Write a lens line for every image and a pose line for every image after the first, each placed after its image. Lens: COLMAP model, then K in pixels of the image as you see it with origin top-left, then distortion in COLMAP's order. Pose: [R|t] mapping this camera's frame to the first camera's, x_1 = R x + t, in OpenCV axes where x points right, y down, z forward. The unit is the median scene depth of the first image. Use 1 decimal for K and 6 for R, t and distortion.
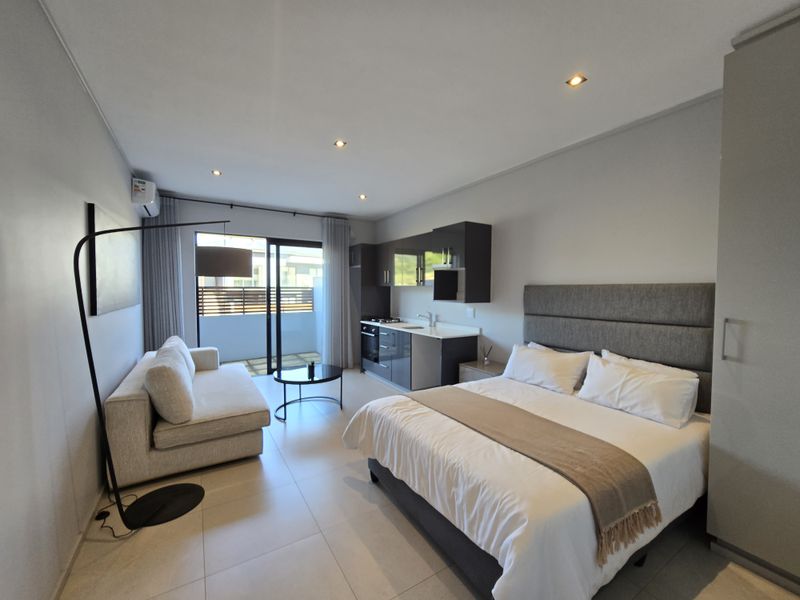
lens RADIAL K [[327.6, 0, 403.0], [0, 327.6, 302.1], [0, 0, 1]] dist [-0.014007, 0.002025]
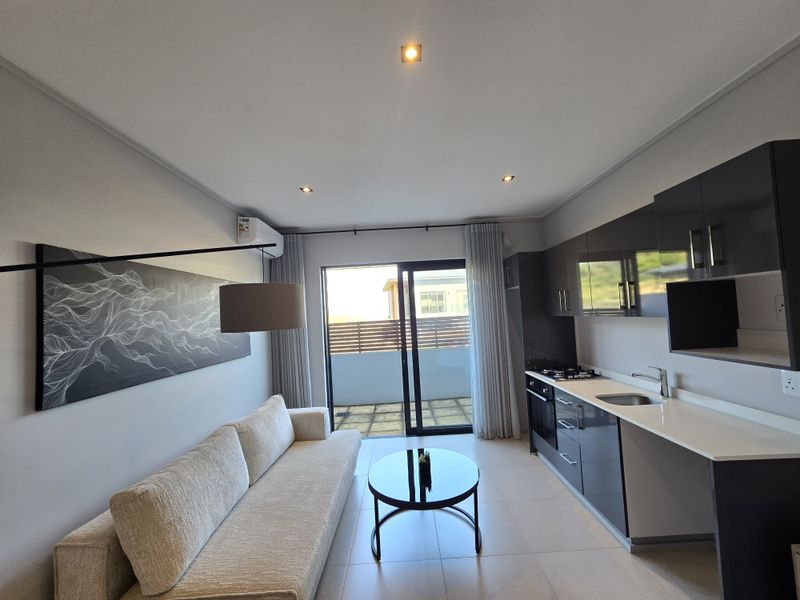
lens RADIAL K [[327.6, 0, 403.4], [0, 327.6, 302.4], [0, 0, 1]] dist [-0.014007, 0.002025]
pose [[0.846931, -0.070896, -0.526955, 0.016500], [0.037958, 0.996604, -0.073075, -0.040149], [0.530346, 0.041887, 0.846746, 0.322903]]
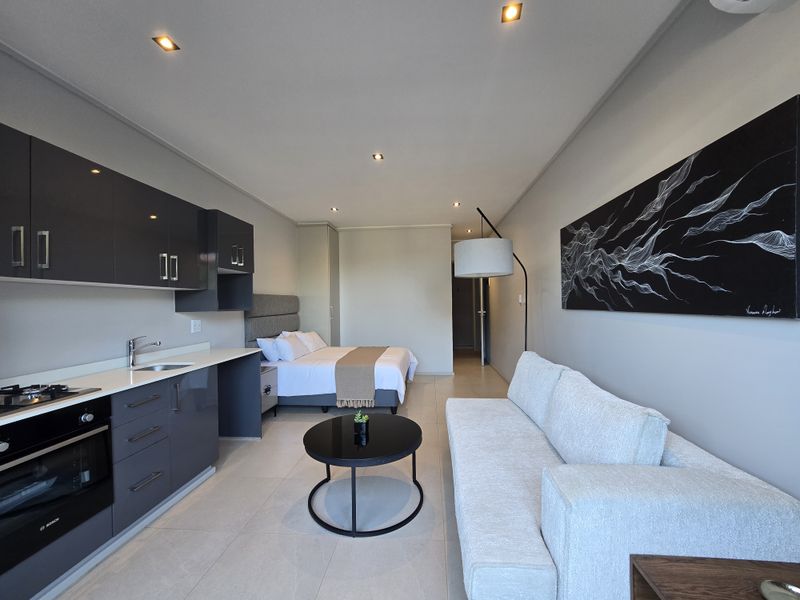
lens RADIAL K [[327.6, 0, 401.3], [0, 327.6, 302.0], [0, 0, 1]] dist [-0.014007, 0.002025]
pose [[-0.794659, 0.005208, 0.607033, -0.506786], [0.030335, 0.999055, 0.031141, -0.020168], [-0.606297, 0.043161, -0.794066, 1.018813]]
